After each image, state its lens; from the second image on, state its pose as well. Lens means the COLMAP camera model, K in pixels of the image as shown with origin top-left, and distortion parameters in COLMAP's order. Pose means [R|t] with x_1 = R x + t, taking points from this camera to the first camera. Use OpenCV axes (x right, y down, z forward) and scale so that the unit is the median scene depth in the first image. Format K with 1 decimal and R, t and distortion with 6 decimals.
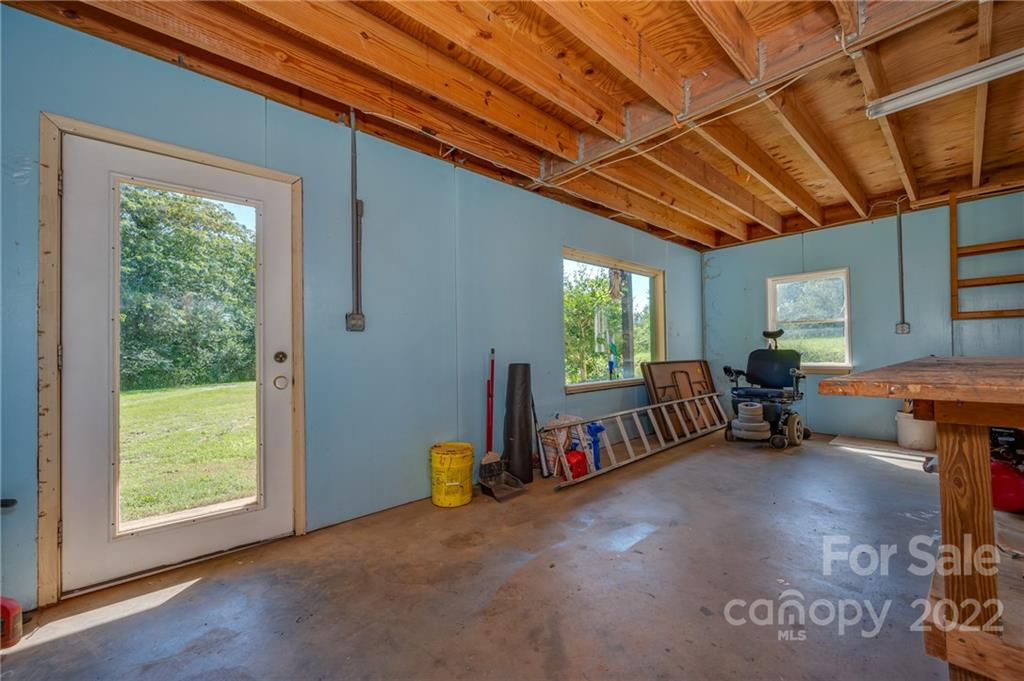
lens RADIAL K [[404.3, 0, 515.9], [0, 404.3, 345.2], [0, 0, 1]] dist [-0.001745, -0.000787]
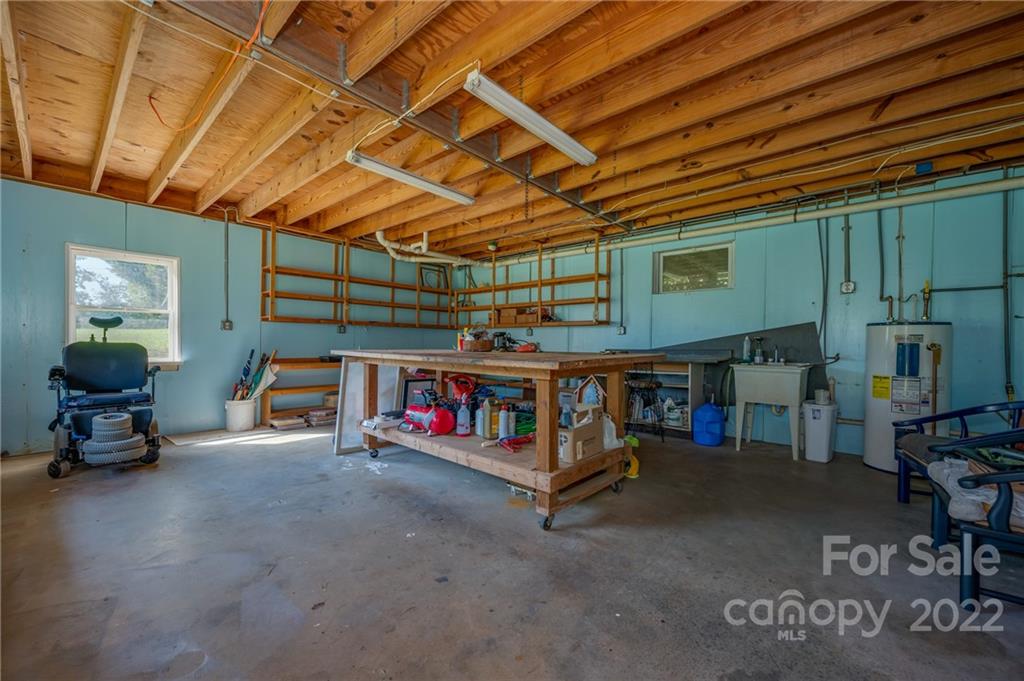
lens RADIAL K [[404.3, 0, 514.7], [0, 404.3, 345.4], [0, 0, 1]] dist [-0.001745, -0.000787]
pose [[-0.133191, 0.011318, 0.991026, -0.231476], [-0.019637, 0.999708, -0.014056, 0.012054], [-0.990896, -0.021333, -0.132930, 0.341743]]
